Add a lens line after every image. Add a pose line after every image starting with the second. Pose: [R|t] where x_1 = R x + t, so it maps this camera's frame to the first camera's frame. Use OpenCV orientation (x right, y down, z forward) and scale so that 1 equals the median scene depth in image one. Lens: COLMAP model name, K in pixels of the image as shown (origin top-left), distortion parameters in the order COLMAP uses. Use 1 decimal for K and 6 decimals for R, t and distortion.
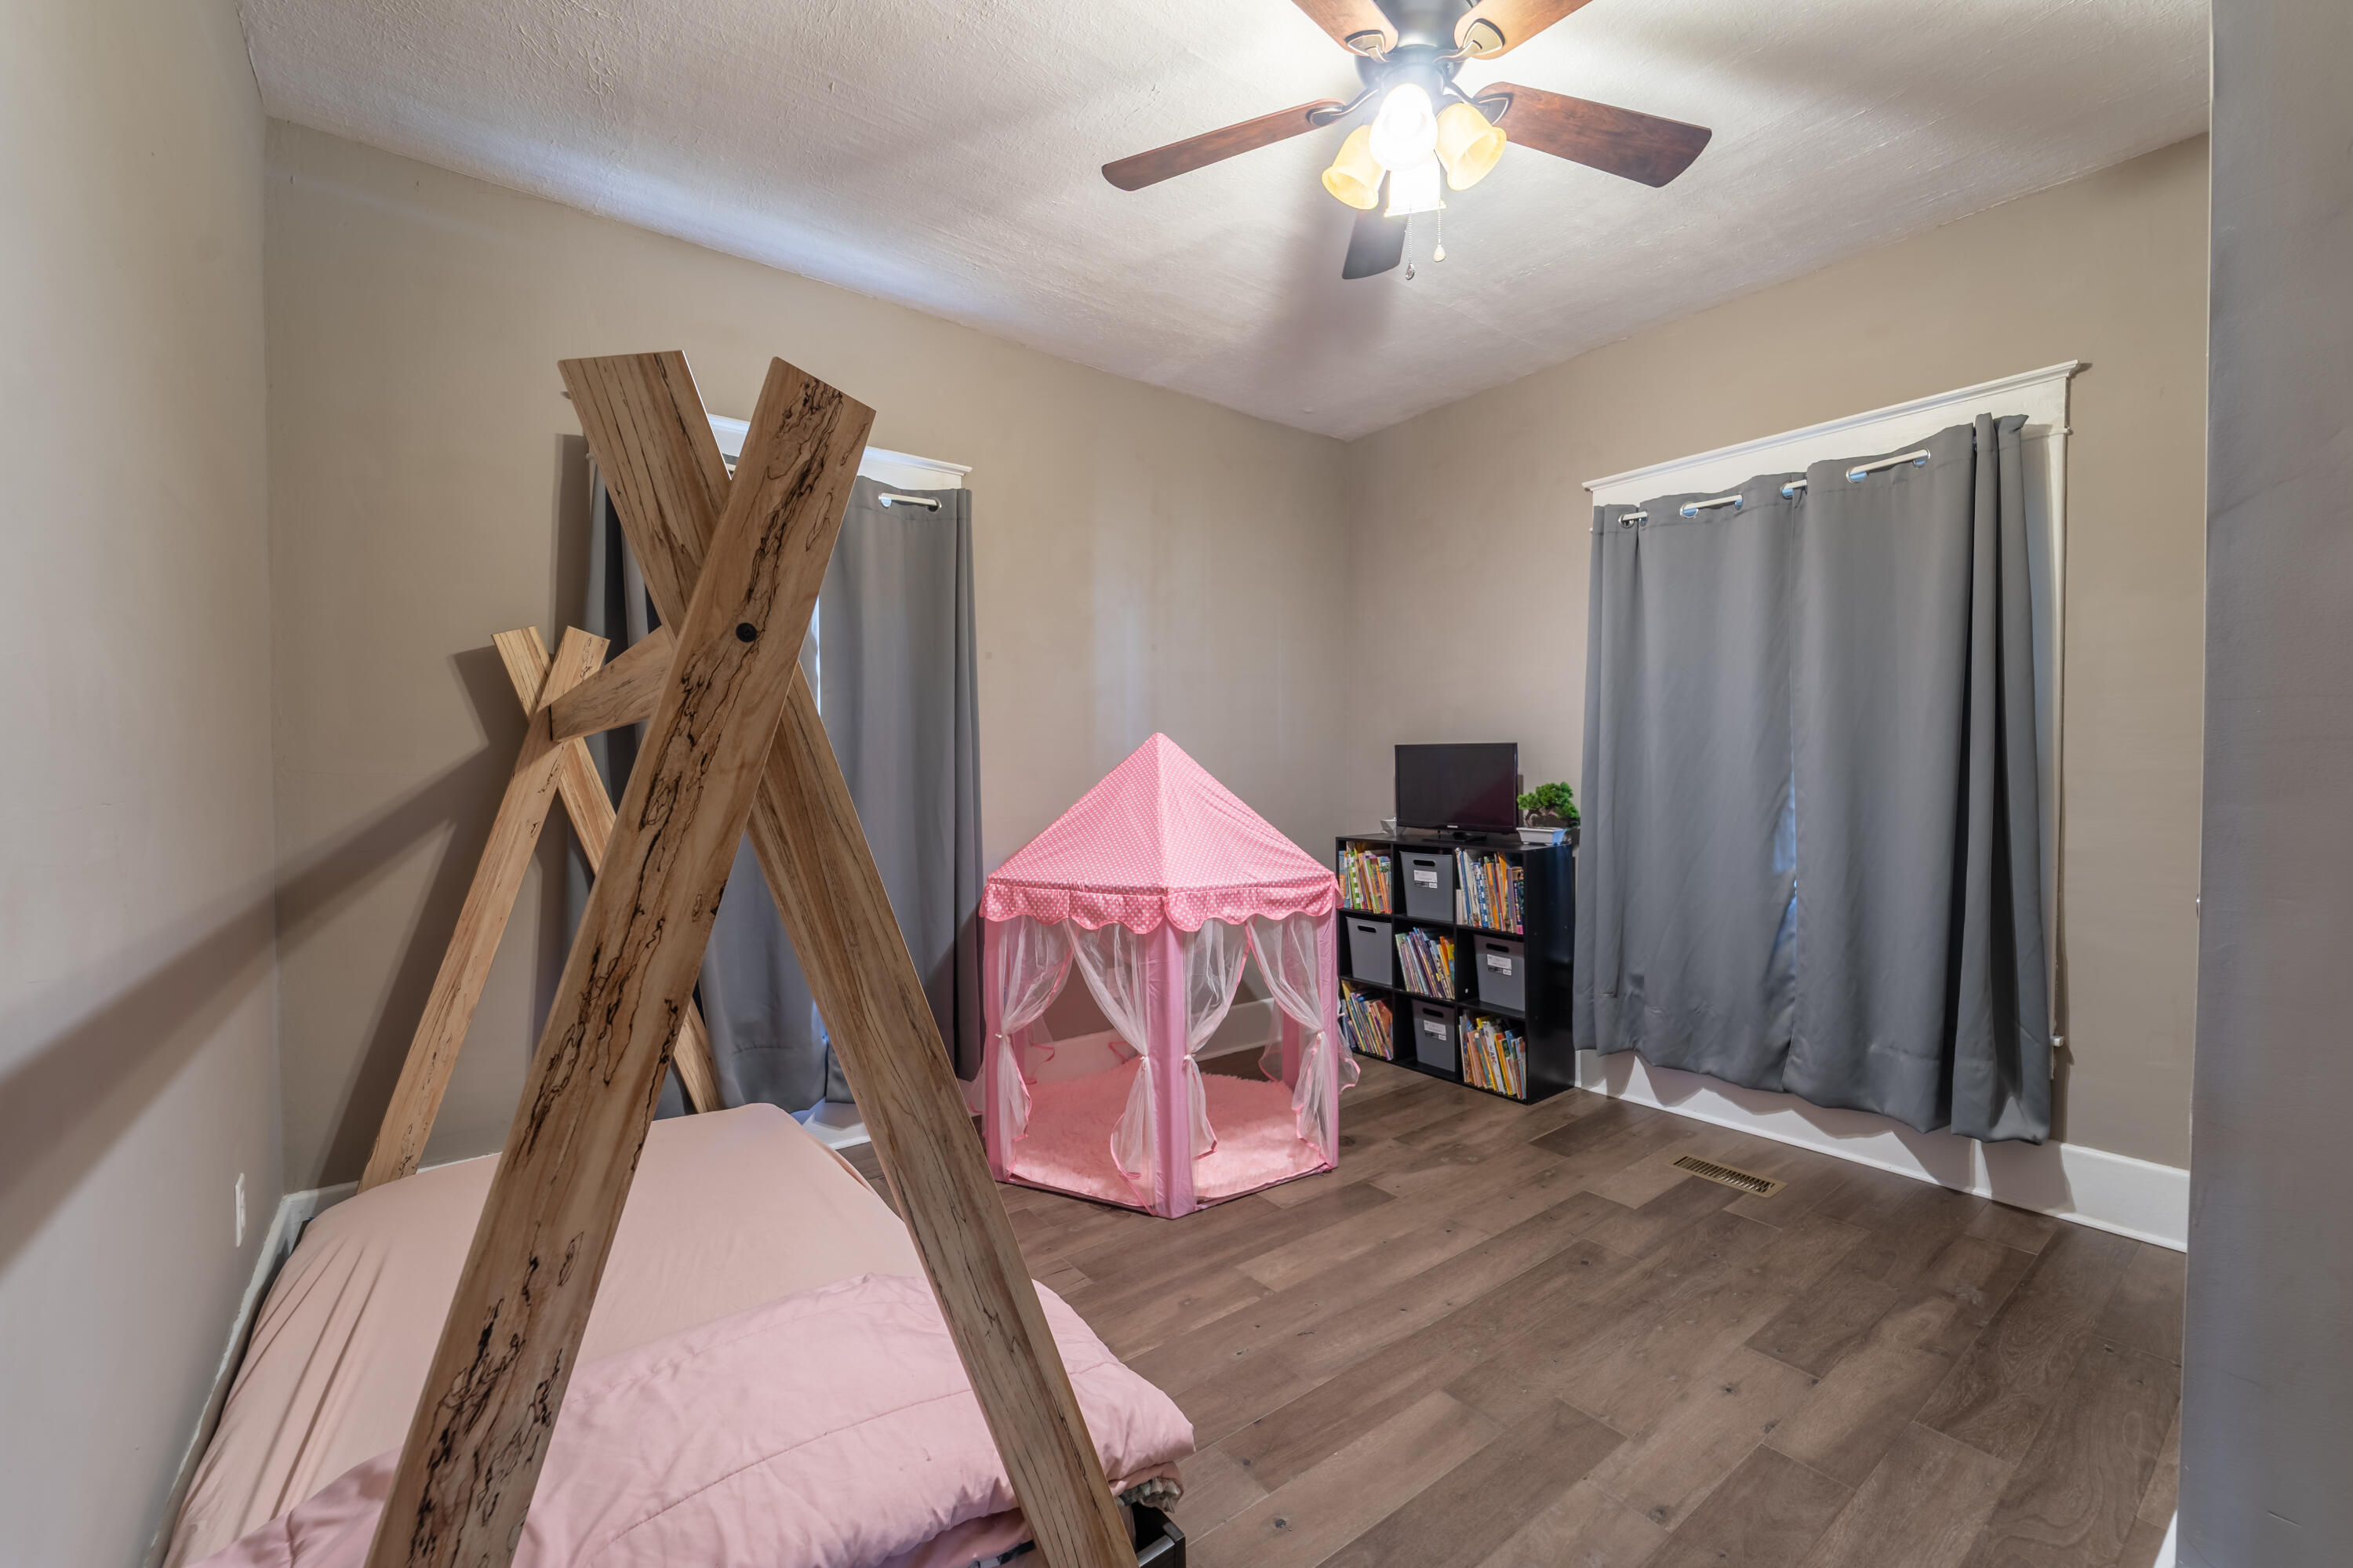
lens RADIAL K [[948.3, 0, 1171.4], [0, 948.3, 778.3], [0, 0, 1]] dist [-0.000061, -0.002001]
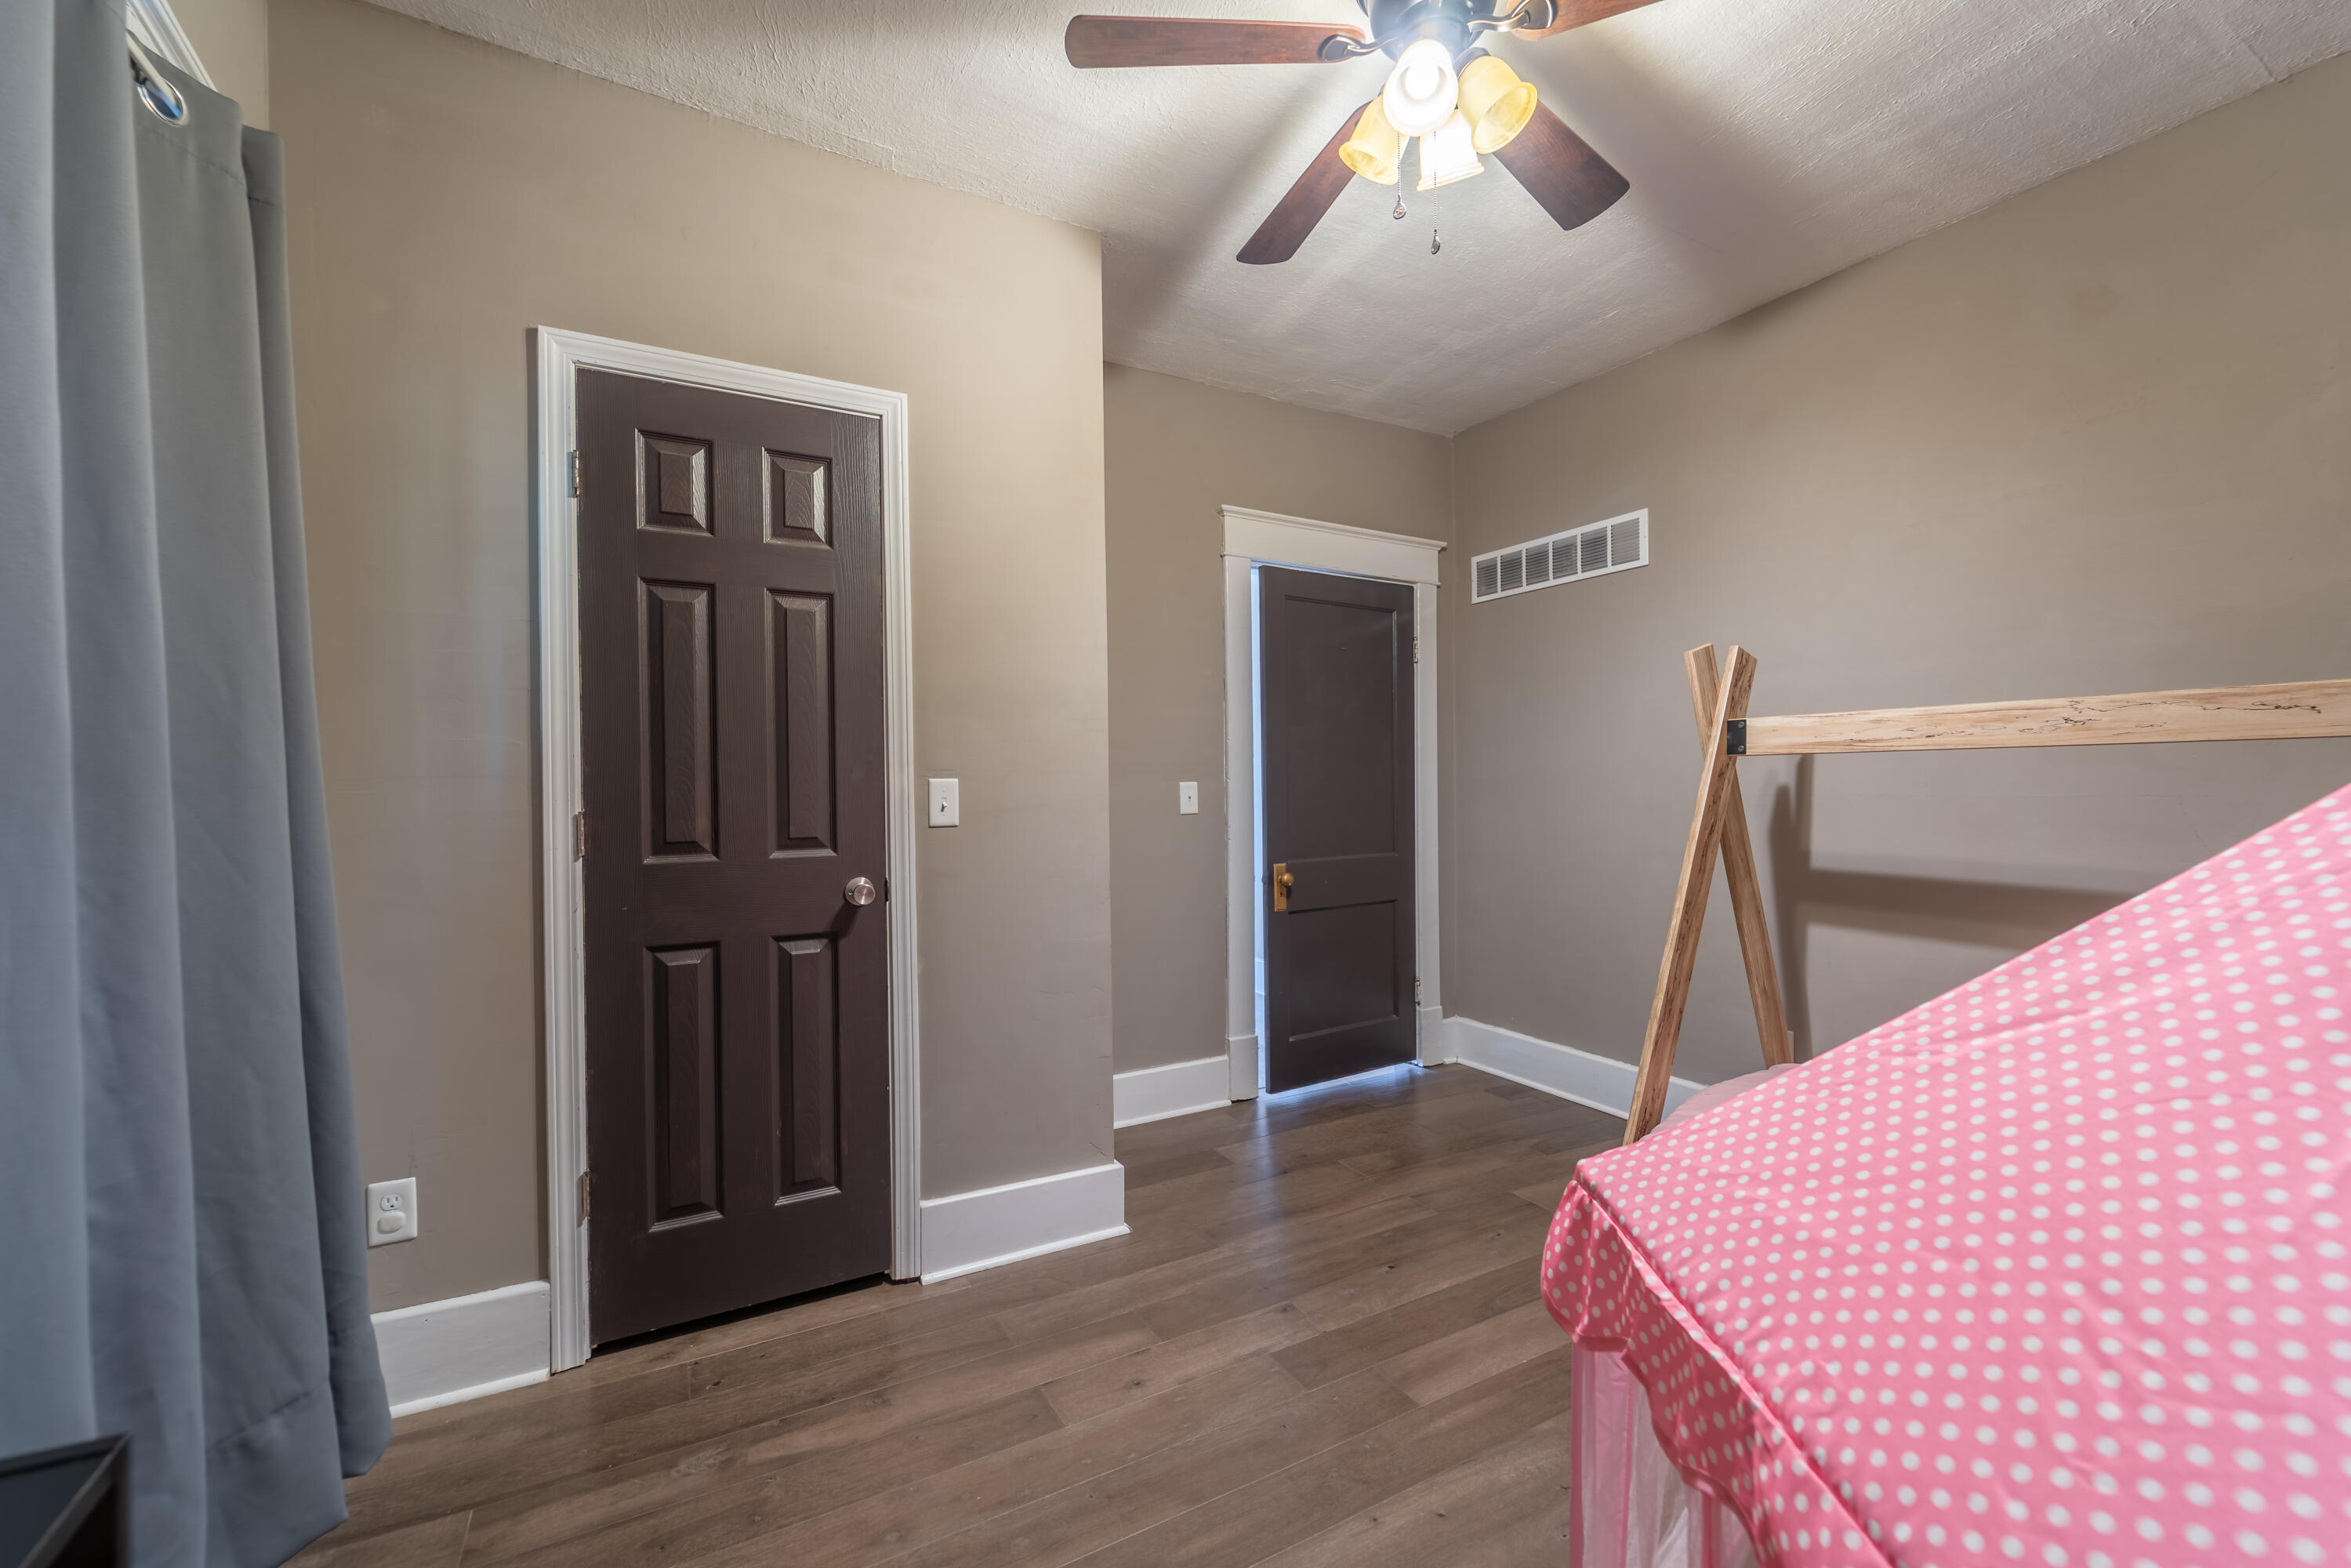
lens RADIAL K [[947.5, 0, 1174.0], [0, 947.5, 791.8], [0, 0, 1]] dist [-0.000061, -0.002001]
pose [[-0.989460, 0.010536, 0.144423, 0.399217], [0.012835, 0.999805, 0.014998, -0.026337], [-0.144237, 0.016693, -0.989402, 2.068785]]
